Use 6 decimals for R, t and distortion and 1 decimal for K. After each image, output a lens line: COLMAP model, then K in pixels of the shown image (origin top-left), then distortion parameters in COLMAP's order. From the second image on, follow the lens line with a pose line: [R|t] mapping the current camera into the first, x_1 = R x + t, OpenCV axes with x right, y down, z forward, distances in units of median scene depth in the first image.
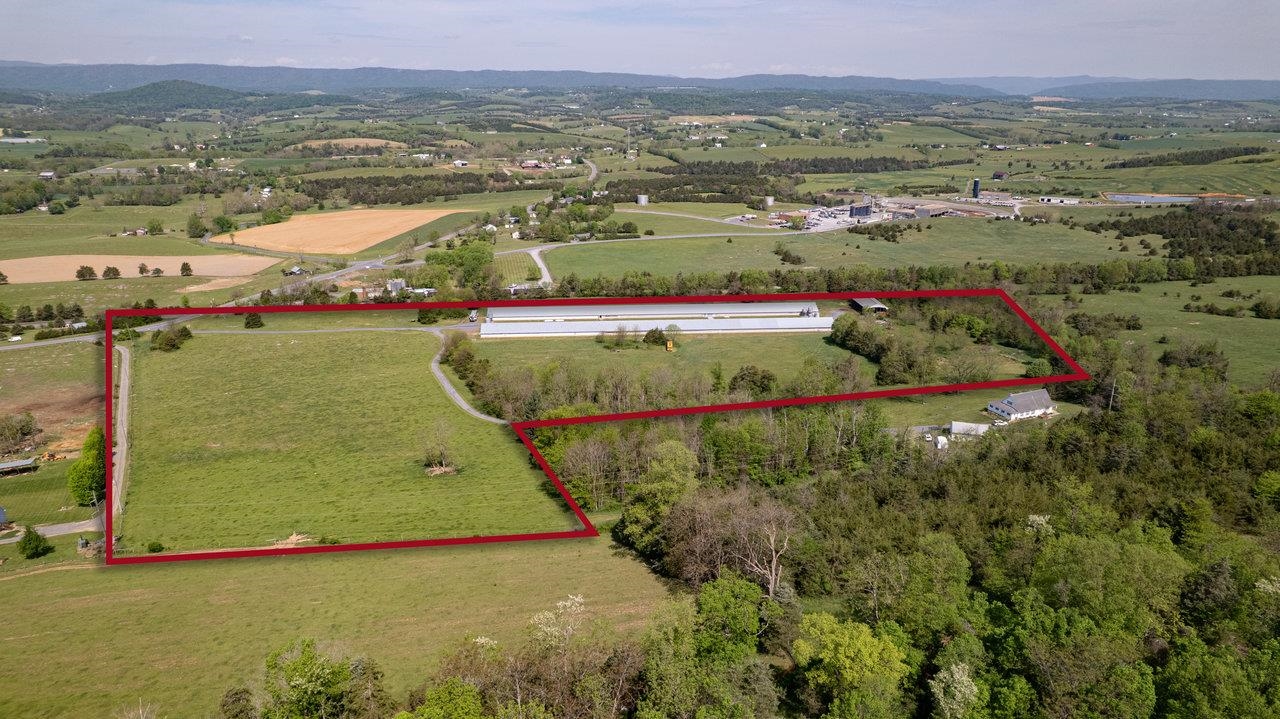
lens RADIAL K [[819.1, 0, 643.6], [0, 819.1, 359.0], [0, 0, 1]] dist [-0.063294, 0.052329]
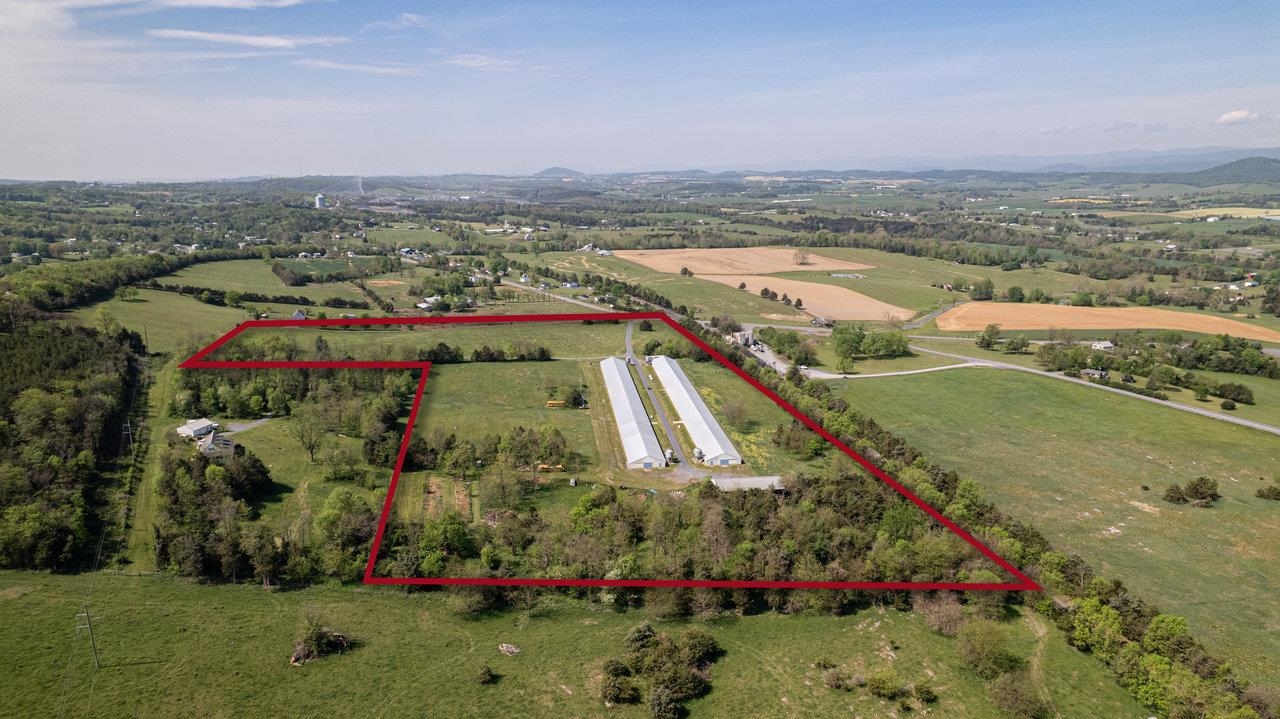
lens RADIAL K [[819.1, 0, 642.2], [0, 819.1, 368.1], [0, 0, 1]] dist [-0.063294, 0.052329]
pose [[0.033962, 0.236143, -0.971125, 0.271127], [-0.313102, 0.925284, 0.214047, -0.082113], [0.949112, 0.296792, 0.105361, 0.248299]]
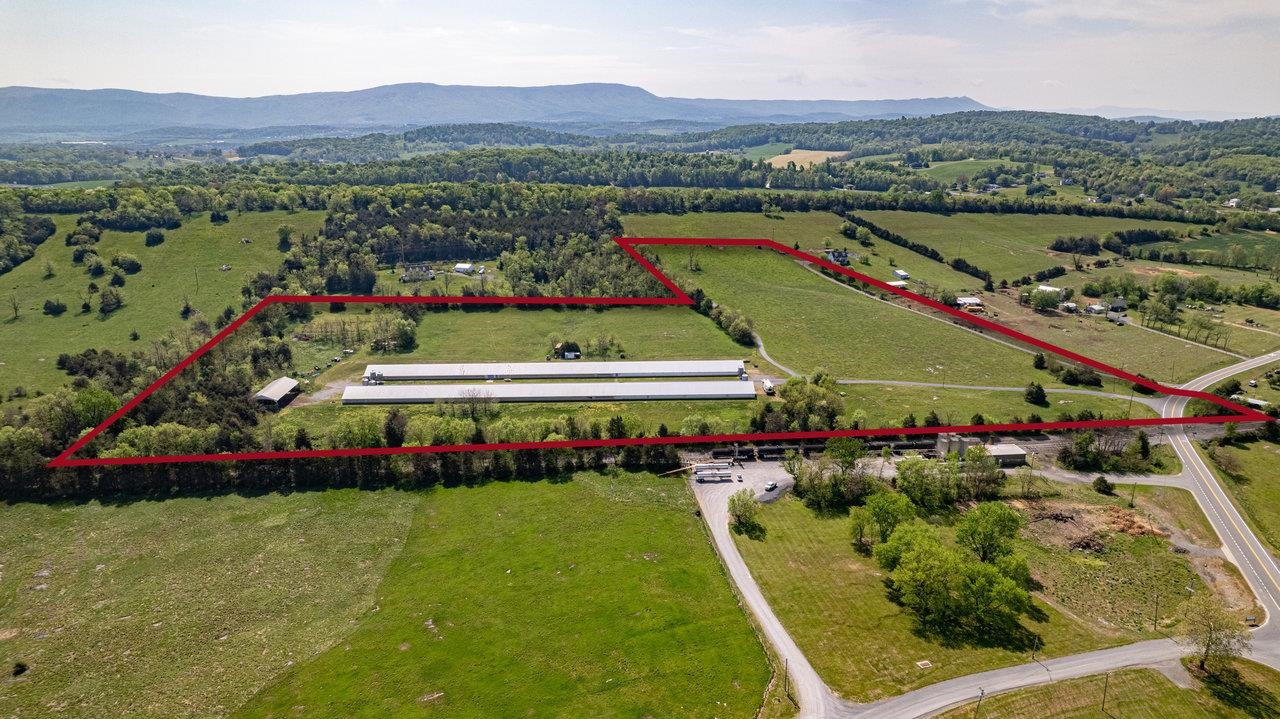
lens RADIAL K [[819.1, 0, 638.6], [0, 819.1, 347.8], [0, 0, 1]] dist [-0.063294, 0.052329]
pose [[-0.997932, -0.013325, 0.062874, -0.036615], [0.024452, 0.825990, 0.563154, -0.161761], [-0.059438, 0.563527, -0.823957, 0.483928]]
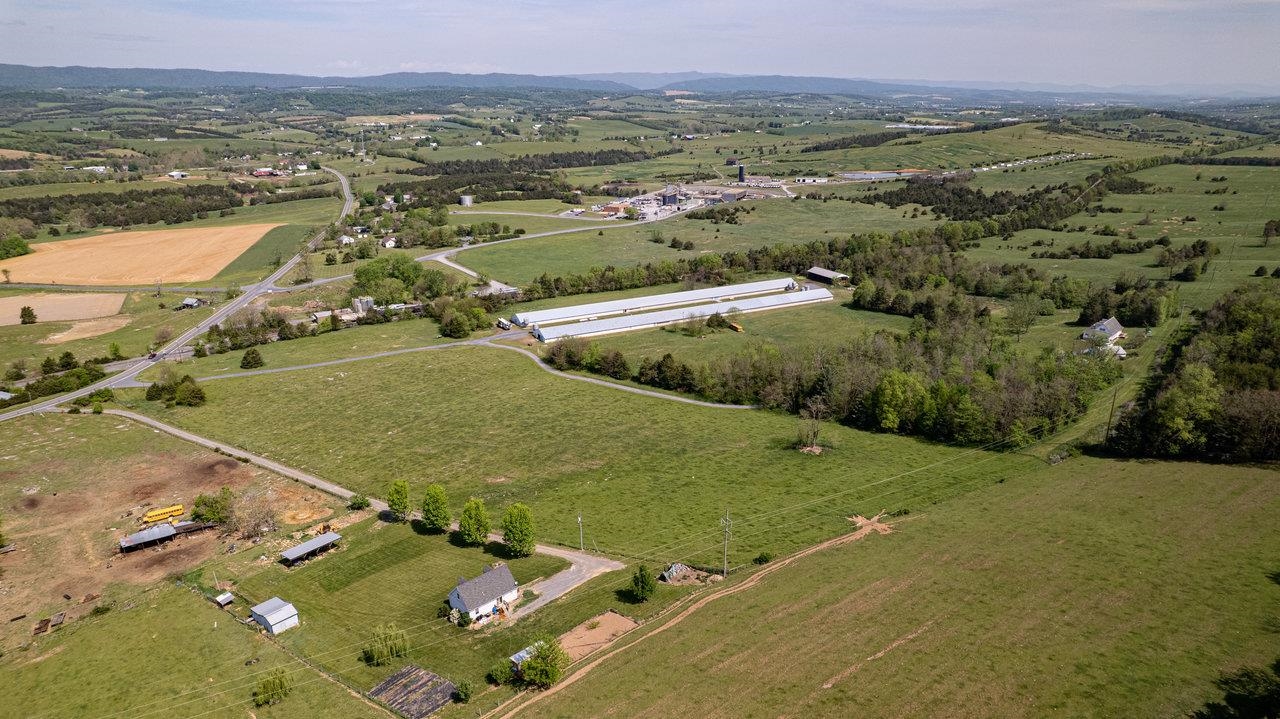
lens RADIAL K [[819.1, 0, 641.7], [0, 819.1, 360.1], [0, 0, 1]] dist [-0.063294, 0.052329]
pose [[0.911346, -0.131601, 0.390037, -0.126527], [0.130069, 0.991037, 0.030469, -0.005494], [-0.390551, 0.022964, 0.920295, 0.018107]]
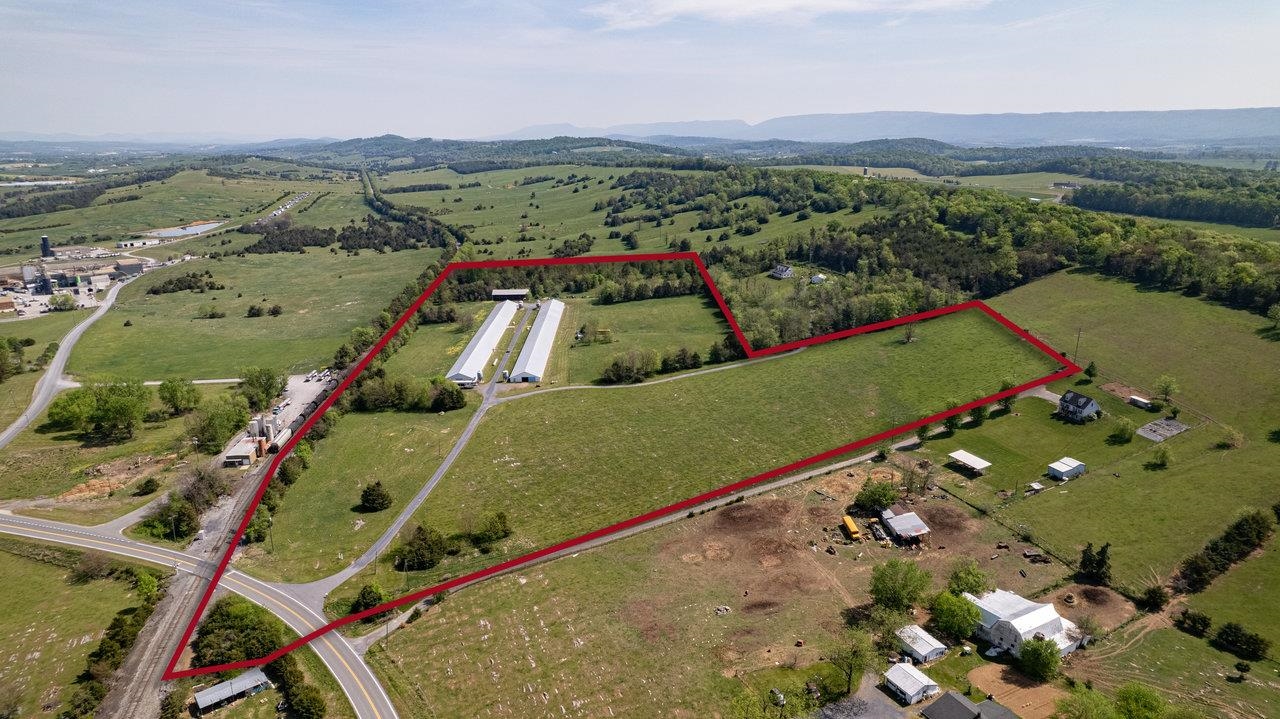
lens RADIAL K [[819.1, 0, 636.6], [0, 819.1, 359.1], [0, 0, 1]] dist [-0.063294, 0.052329]
pose [[0.059729, -0.270407, 0.960891, -0.299406], [0.323620, 0.915864, 0.237620, -0.065500], [-0.944300, 0.296771, 0.142212, 0.199252]]
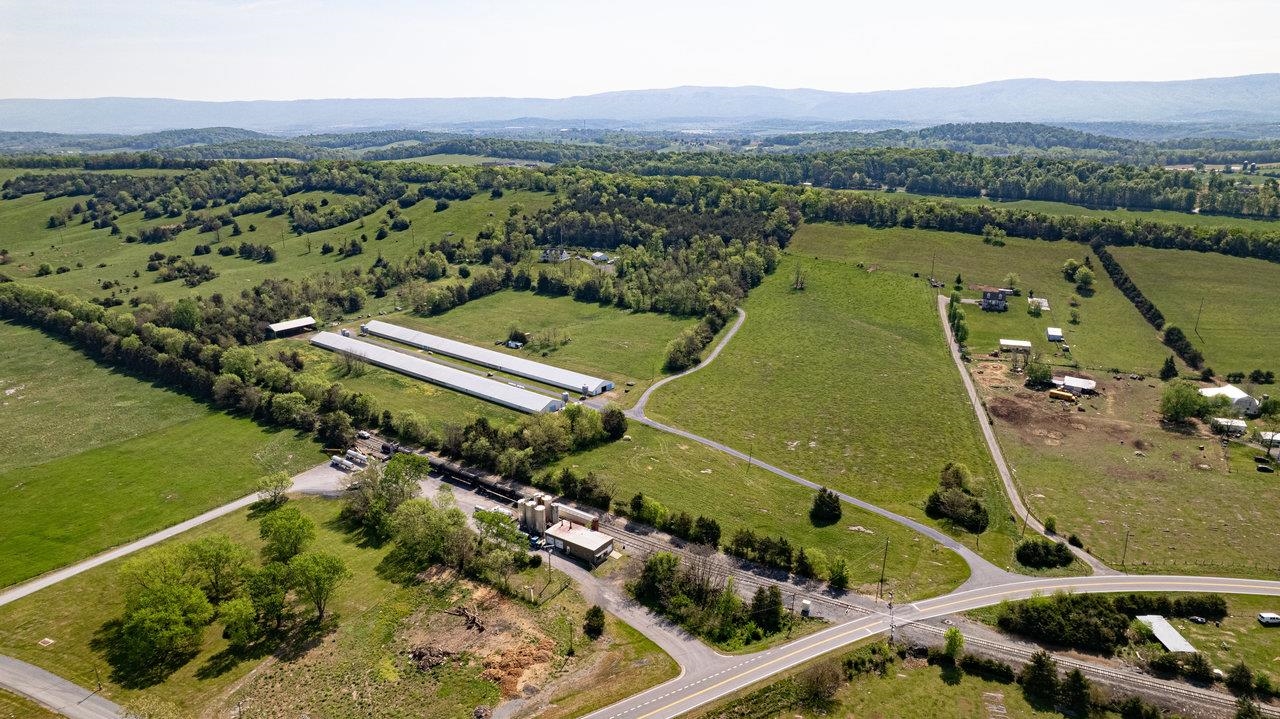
lens RADIAL K [[819.1, 0, 643.6], [0, 819.1, 359.0], [0, 0, 1]] dist [-0.063294, 0.052329]
pose [[-0.720043, -0.199448, 0.664649, -0.217697], [0.220007, 0.842778, 0.491245, -0.130807], [-0.658130, 0.499945, -0.562957, 0.393418]]
